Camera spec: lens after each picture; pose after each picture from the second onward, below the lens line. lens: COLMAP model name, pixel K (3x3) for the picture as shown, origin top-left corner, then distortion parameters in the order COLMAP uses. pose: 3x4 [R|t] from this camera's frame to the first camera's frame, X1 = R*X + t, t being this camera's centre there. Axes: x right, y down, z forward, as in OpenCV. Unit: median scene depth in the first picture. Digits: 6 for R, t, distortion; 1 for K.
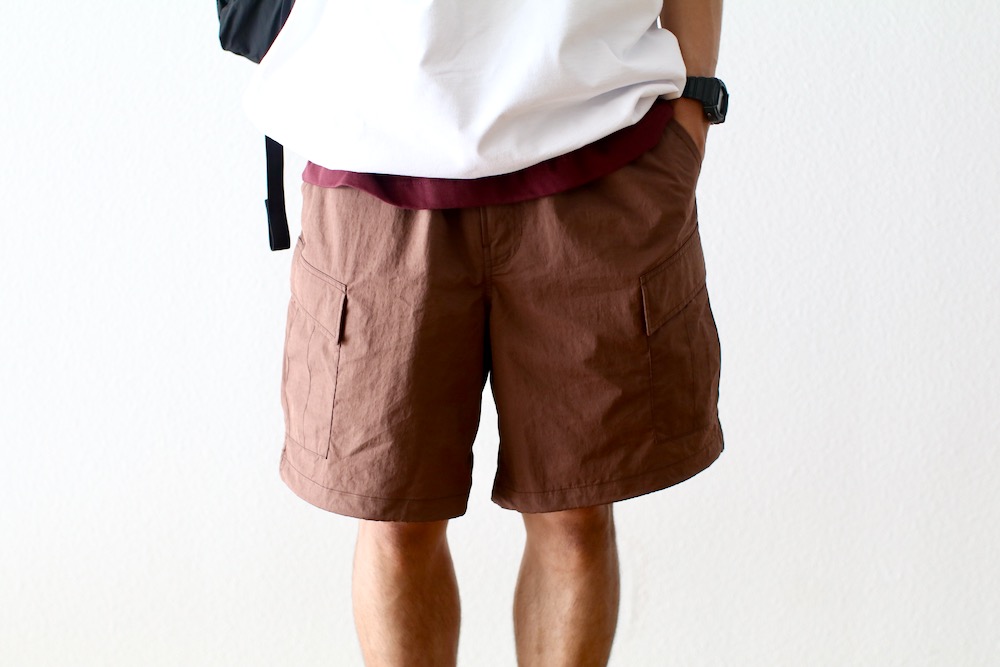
lens RADIAL K [[2166.1, 0, 500.2], [0, 2166.1, 351.2], [0, 0, 1]] dist [-0.117436, -0.125918]
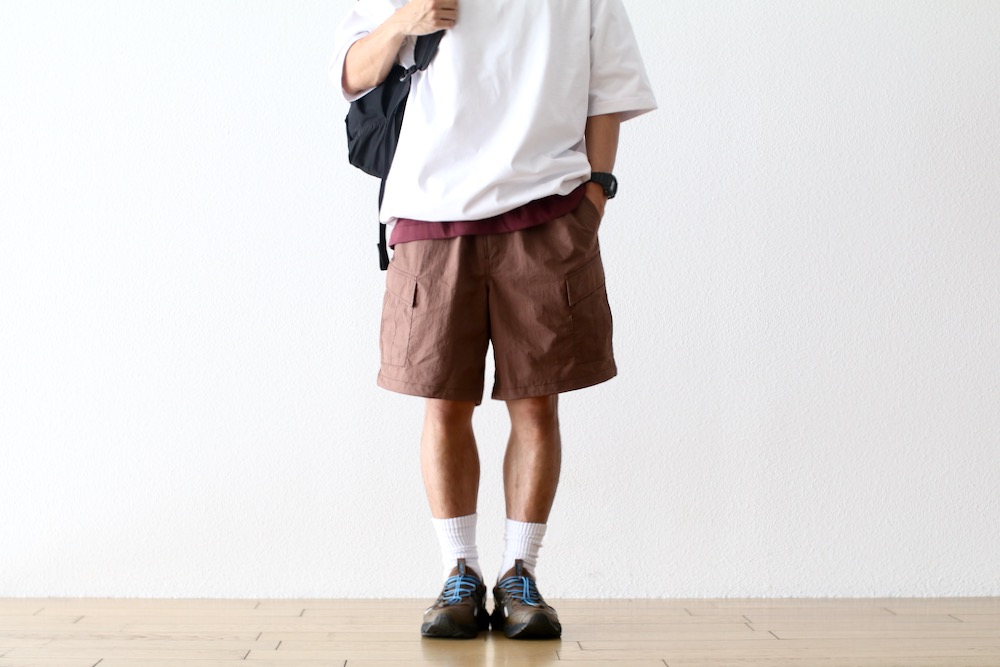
lens RADIAL K [[2166.1, 0, 500.2], [0, 2166.1, 351.2], [0, 0, 1]] dist [-0.117436, -0.125918]
pose [[0.999940, -0.000856, -0.010883, 0.026052], [-0.000335, 0.994045, -0.108969, 0.241722], [0.010912, 0.108966, 0.993986, -0.913399]]
